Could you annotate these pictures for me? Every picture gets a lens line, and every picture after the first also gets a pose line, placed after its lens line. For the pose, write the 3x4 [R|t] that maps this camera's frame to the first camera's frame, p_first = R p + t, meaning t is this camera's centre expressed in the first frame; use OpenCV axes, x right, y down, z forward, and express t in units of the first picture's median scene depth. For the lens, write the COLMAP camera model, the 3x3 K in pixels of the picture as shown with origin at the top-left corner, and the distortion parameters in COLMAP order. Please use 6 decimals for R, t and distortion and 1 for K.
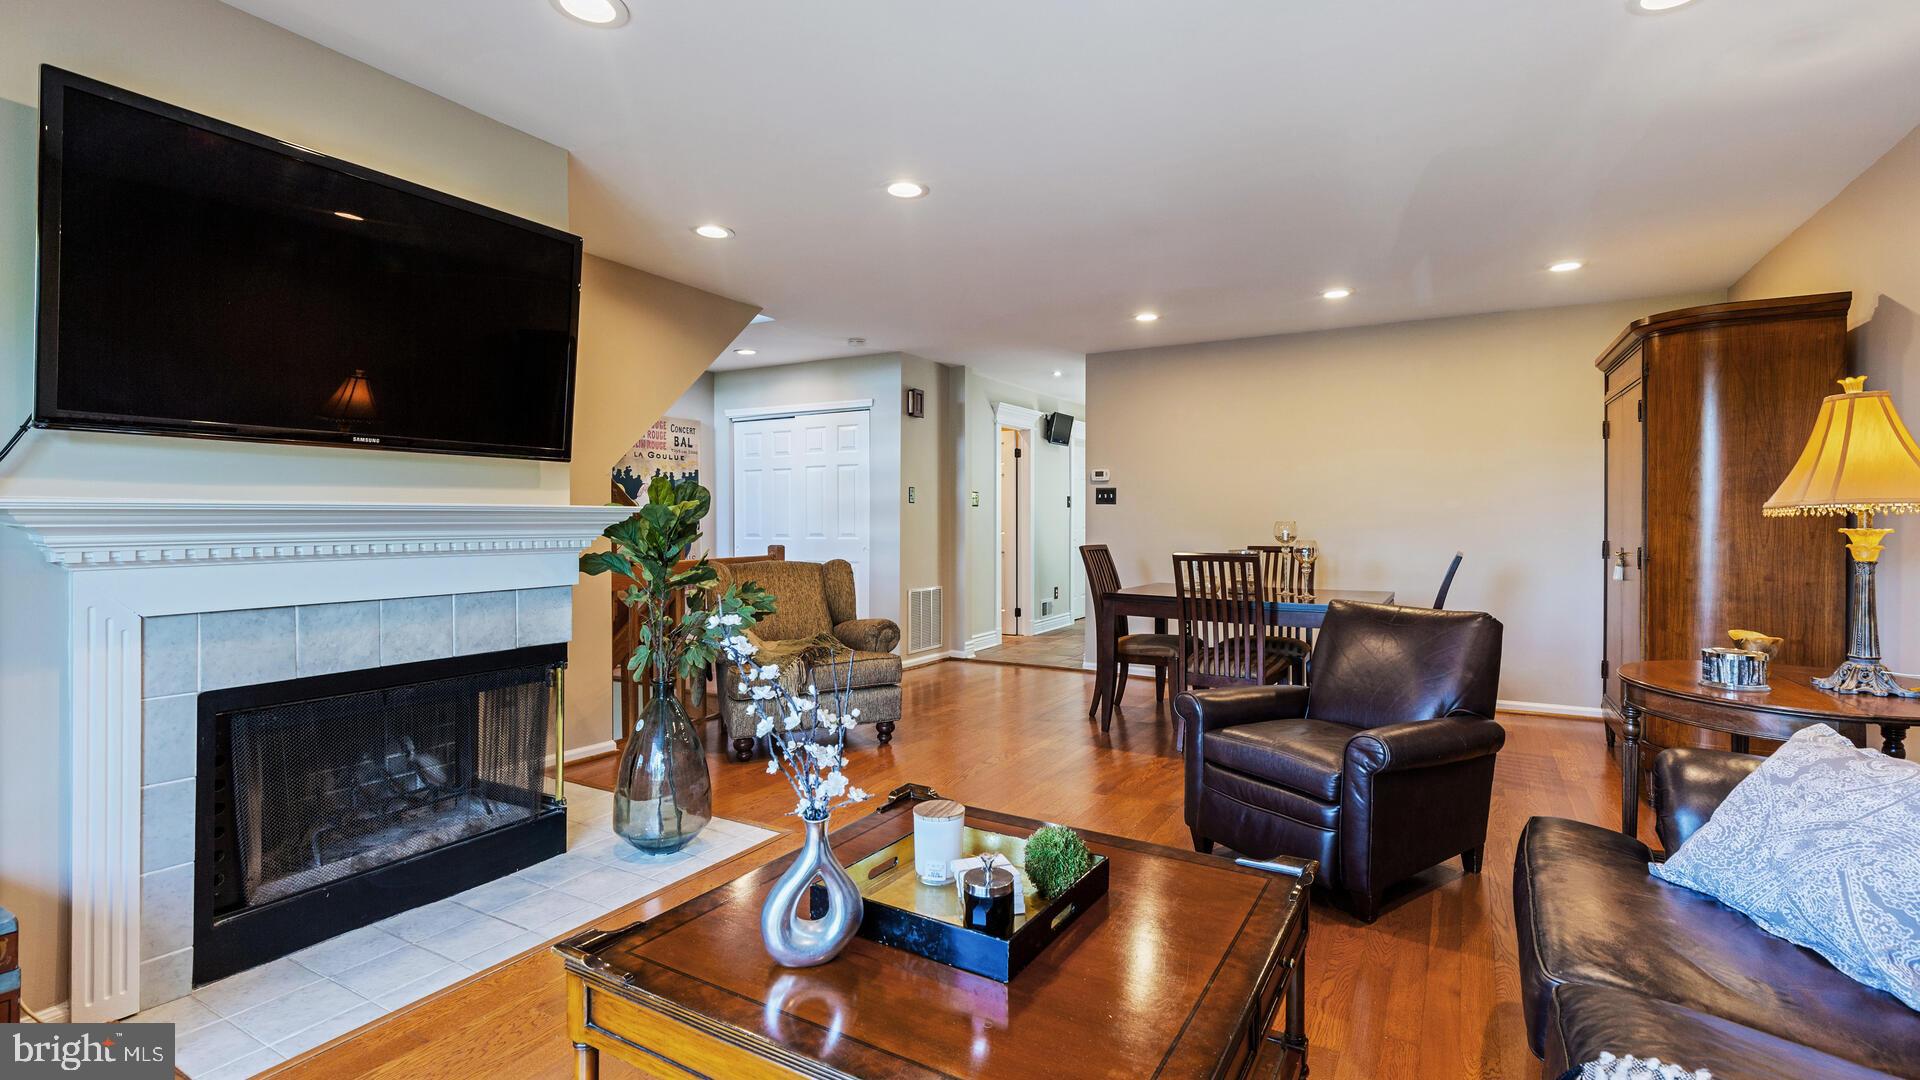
lens RADIAL K [[868.8, 0, 974.3], [0, 868.8, 514.3], [0, 0, 1]] dist [0.004665, 0.000417]
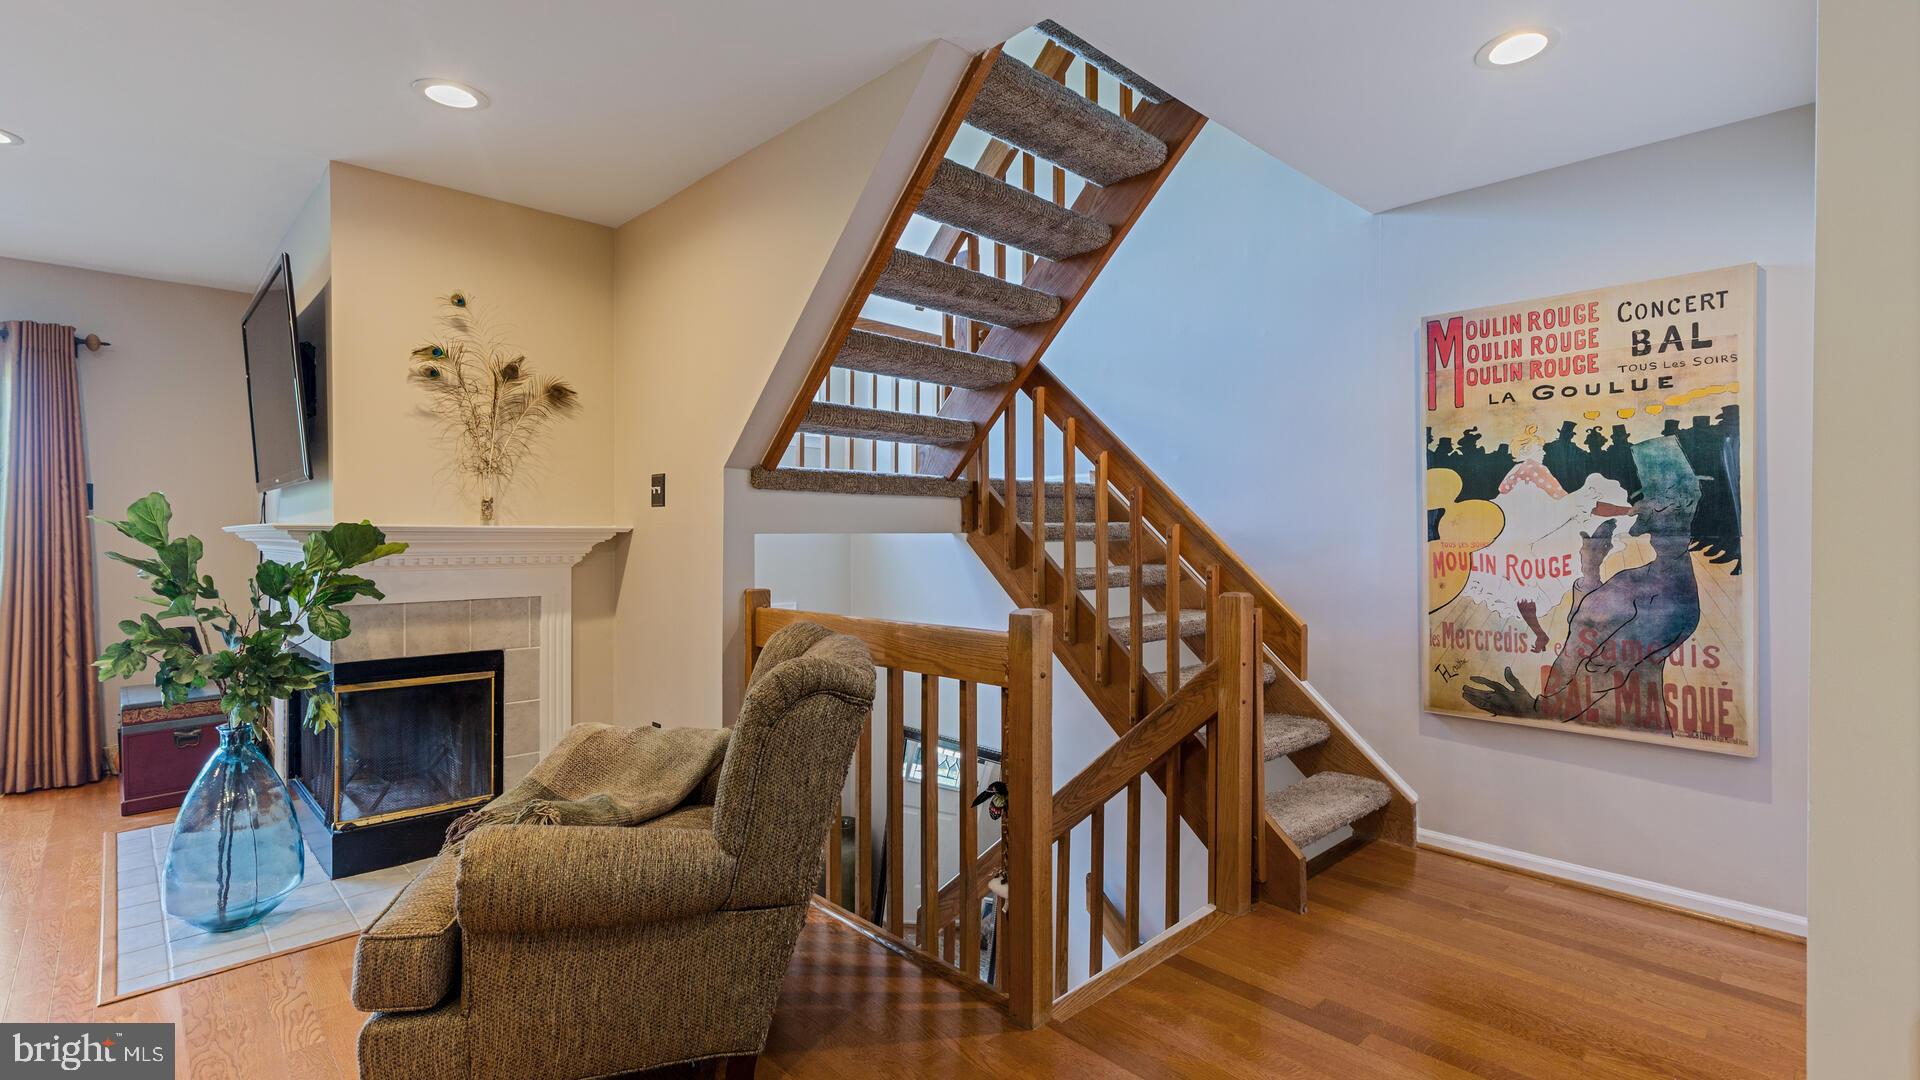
lens RADIAL K [[870.1, 0, 972.6], [0, 870.1, 532.1], [0, 0, 1]] dist [0.005060, 0.000535]
pose [[-0.278063, -0.003258, -0.960557, 0.244674], [0.000646, 0.999993, -0.003579, 0.002706], [0.960563, -0.001615, -0.278059, 1.799082]]
